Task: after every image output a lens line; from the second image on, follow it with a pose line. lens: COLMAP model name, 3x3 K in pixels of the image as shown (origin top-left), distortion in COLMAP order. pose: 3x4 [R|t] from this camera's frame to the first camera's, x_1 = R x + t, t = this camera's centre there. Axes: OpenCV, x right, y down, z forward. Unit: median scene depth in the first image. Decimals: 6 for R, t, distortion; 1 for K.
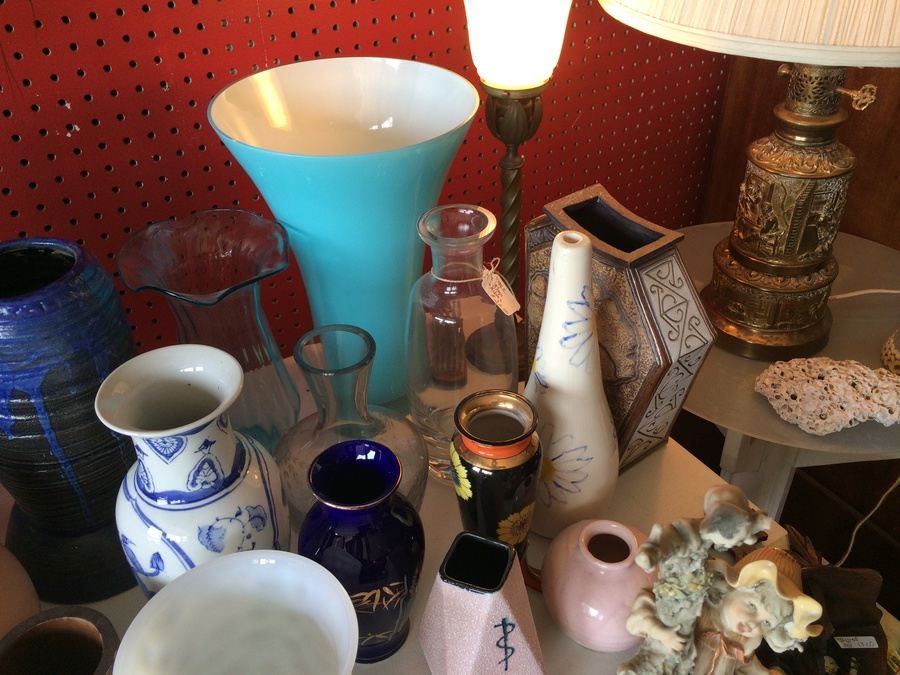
lens RADIAL K [[770.5, 0, 451.9], [0, 770.5, 337.6], [0, 0, 1]] dist [0.087002, -0.119628]
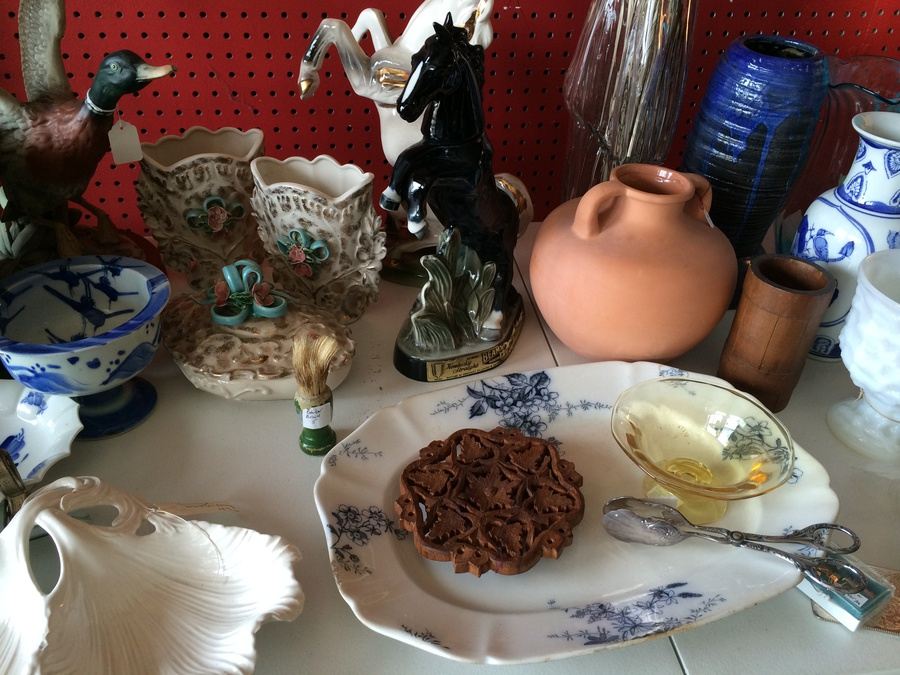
lens RADIAL K [[768.6, 0, 450.6], [0, 768.6, 340.4], [0, 0, 1]] dist [0.077692, -0.109693]
pose [[0.911907, 0.273616, -0.305877, -0.450709], [-0.277355, 0.960232, 0.032079, 0.489004], [0.302490, 0.055583, 0.951530, -0.478085]]
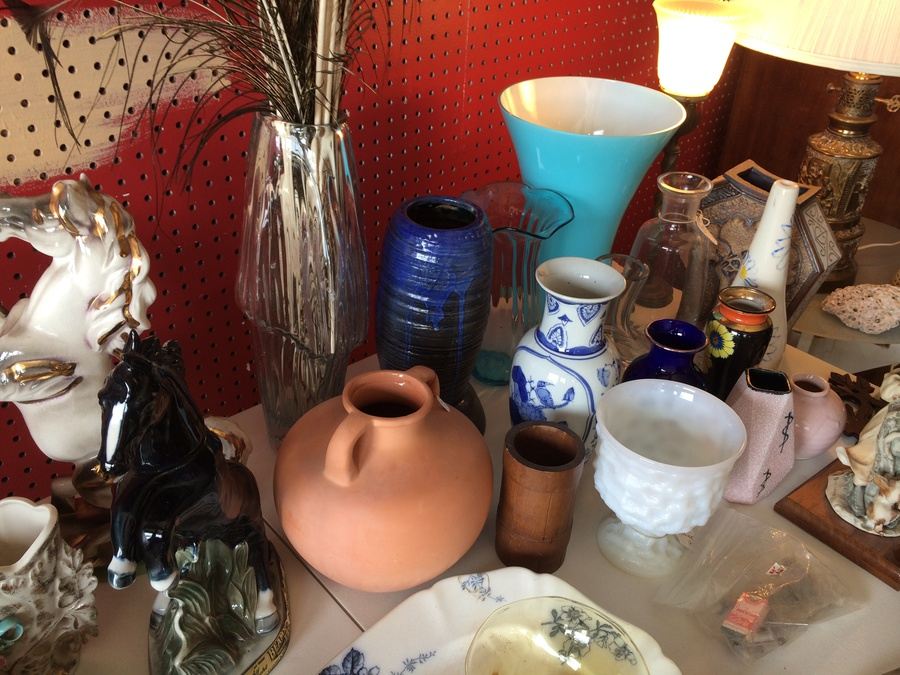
lens RADIAL K [[768.6, 0, 450.6], [0, 768.6, 340.4], [0, 0, 1]] dist [0.077692, -0.109693]
pose [[0.984137, -0.053167, 0.169256, -0.688027], [0.060677, 0.997375, -0.039507, 0.181457], [-0.166712, 0.049150, 0.984780, -0.365799]]
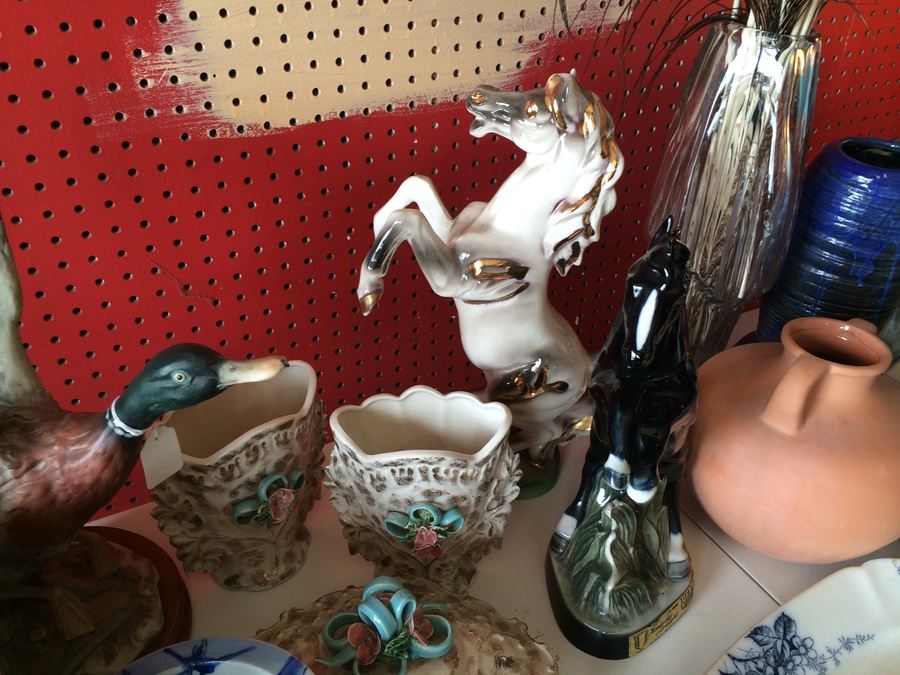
lens RADIAL K [[768.6, 0, 450.6], [0, 768.6, 340.4], [0, 0, 1]] dist [0.077692, -0.109693]
pose [[0.996566, 0.059797, -0.057285, -1.018313], [-0.062356, 0.997085, -0.043978, 0.279327], [0.054488, 0.047399, 0.997389, -0.277830]]
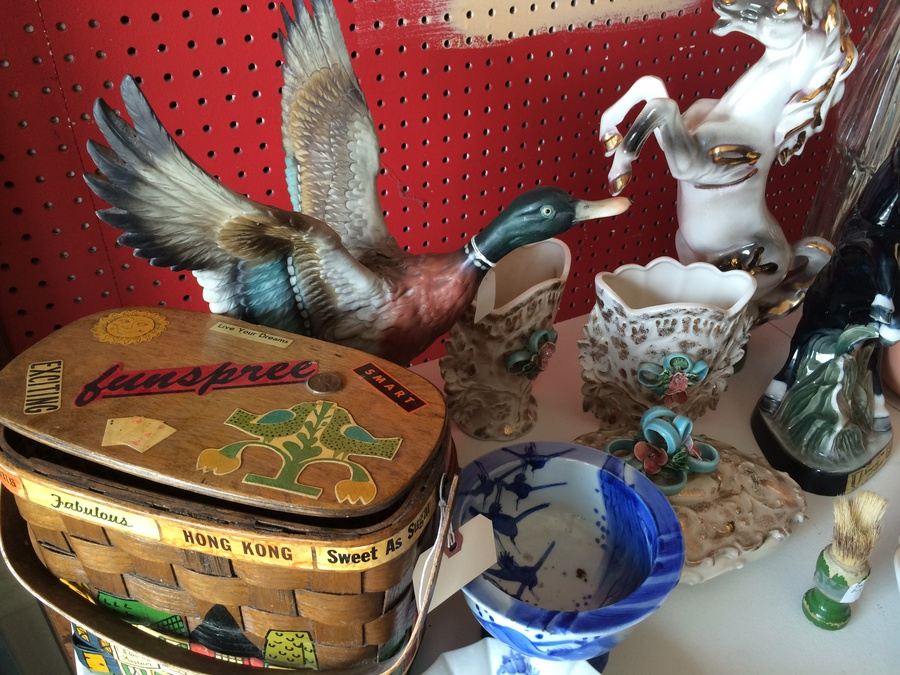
lens RADIAL K [[776.7, 0, 454.0], [0, 776.7, 338.2], [0, 0, 1]] dist [0.072613, -0.105124]
pose [[0.995107, 0.072605, -0.067007, -1.311665], [-0.073807, 0.997150, -0.015637, 0.444036], [0.065681, 0.020506, 0.997630, -0.437966]]
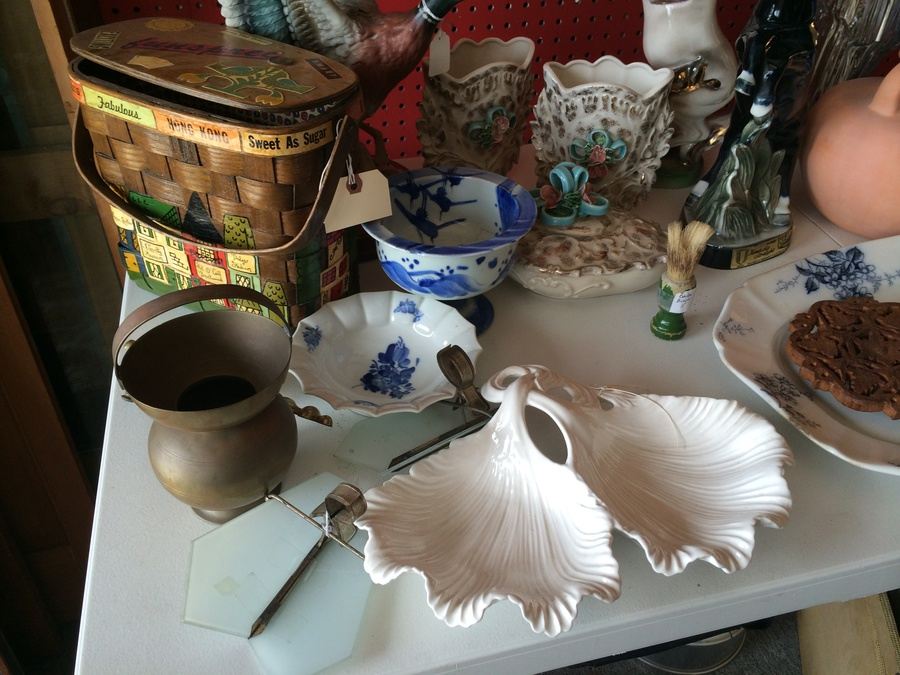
lens RADIAL K [[770.5, 0, 451.9], [0, 770.5, 337.6], [0, 0, 1]] dist [0.087002, -0.119628]
pose [[0.950569, 0.213134, -0.225816, -0.960890], [-0.200627, 0.976619, 0.077233, 0.704299], [0.236997, -0.028111, 0.971104, -0.686844]]
